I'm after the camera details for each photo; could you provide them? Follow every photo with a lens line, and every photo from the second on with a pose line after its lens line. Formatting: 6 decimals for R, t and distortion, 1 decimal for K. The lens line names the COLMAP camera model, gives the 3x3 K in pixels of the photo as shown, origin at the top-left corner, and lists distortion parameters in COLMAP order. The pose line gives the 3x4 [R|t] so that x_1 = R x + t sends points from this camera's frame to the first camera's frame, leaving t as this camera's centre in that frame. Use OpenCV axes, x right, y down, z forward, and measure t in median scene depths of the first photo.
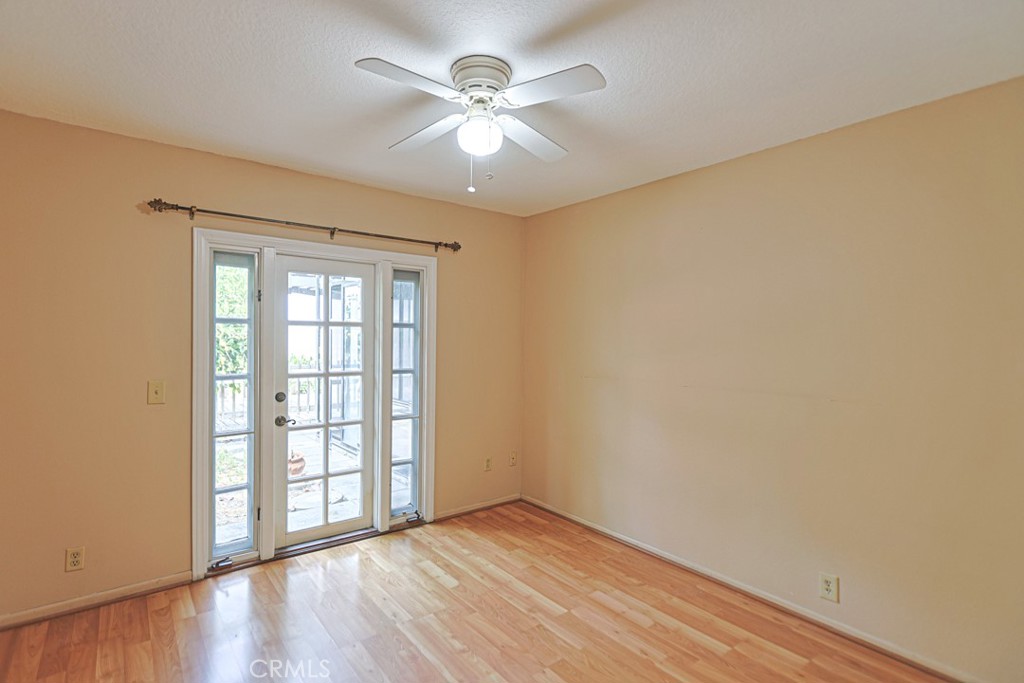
lens RADIAL K [[469.9, 0, 513.6], [0, 469.9, 336.0], [0, 0, 1]] dist [-0.019854, -0.000020]
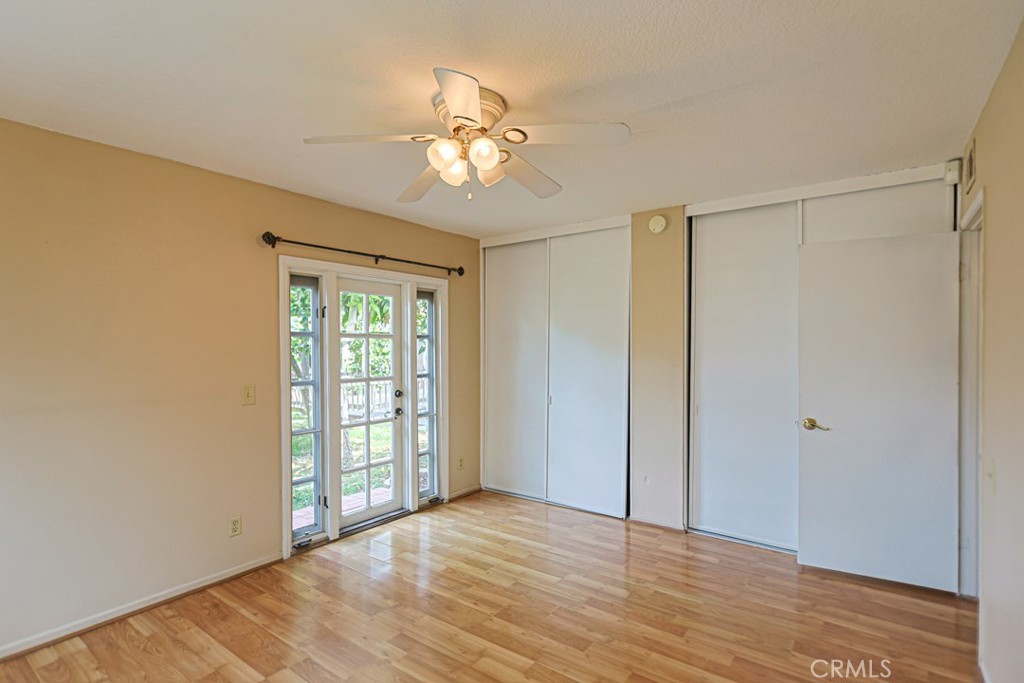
lens RADIAL K [[499.5, 0, 513.1], [0, 499.5, 346.7], [0, 0, 1]] dist [-0.001071, -0.001438]
pose [[0.959749, -0.011199, 0.280637, -0.379491], [0.009549, 0.999928, 0.007249, -0.005523], [-0.280698, -0.004278, 0.959787, -0.280141]]
